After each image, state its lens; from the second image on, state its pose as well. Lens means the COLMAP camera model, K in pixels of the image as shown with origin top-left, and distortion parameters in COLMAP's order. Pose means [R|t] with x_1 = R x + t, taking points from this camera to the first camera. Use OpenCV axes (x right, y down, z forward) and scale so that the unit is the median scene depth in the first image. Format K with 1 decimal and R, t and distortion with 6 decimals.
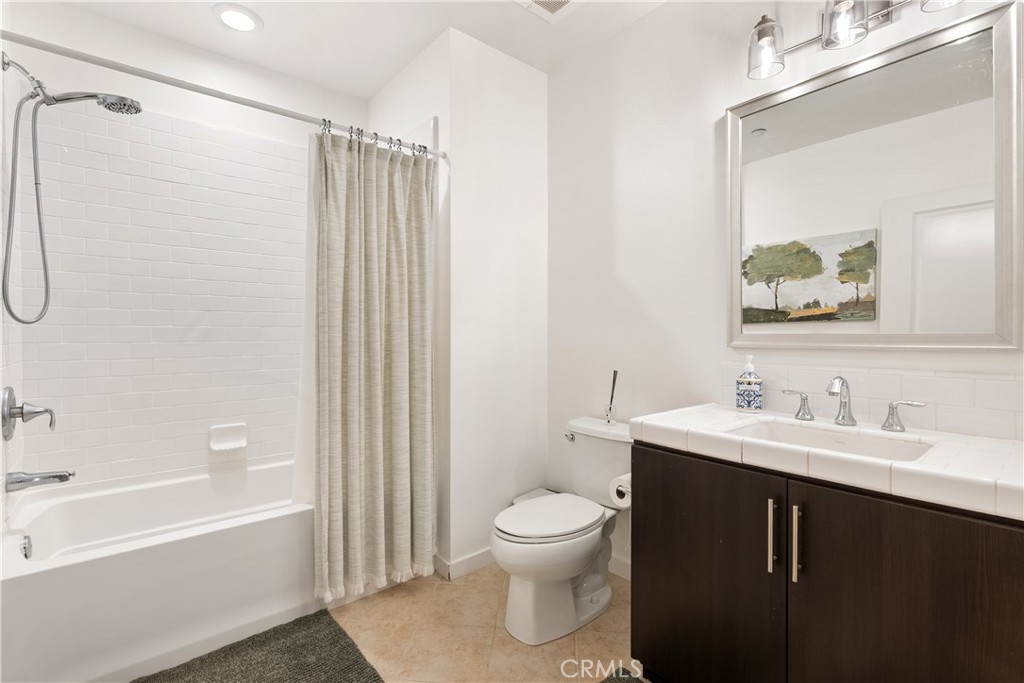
lens RADIAL K [[469.7, 0, 508.2], [0, 469.7, 341.7], [0, 0, 1]] dist [-0.003673, 0.000380]
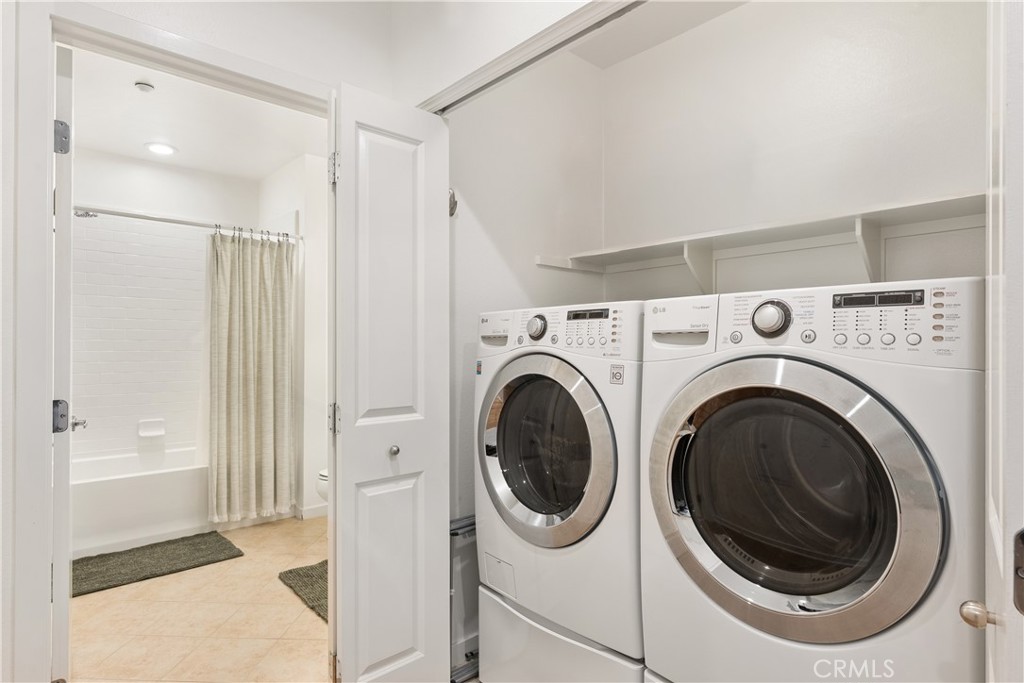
lens RADIAL K [[562.2, 0, 510.4], [0, 562.2, 353.7], [0, 0, 1]] dist [0.001600, -0.000151]
pose [[0.998734, 0.000659, 0.050304, 0.494038], [-0.000071, 0.999932, -0.011694, -0.006875], [-0.050308, 0.011676, 0.998666, -0.926237]]
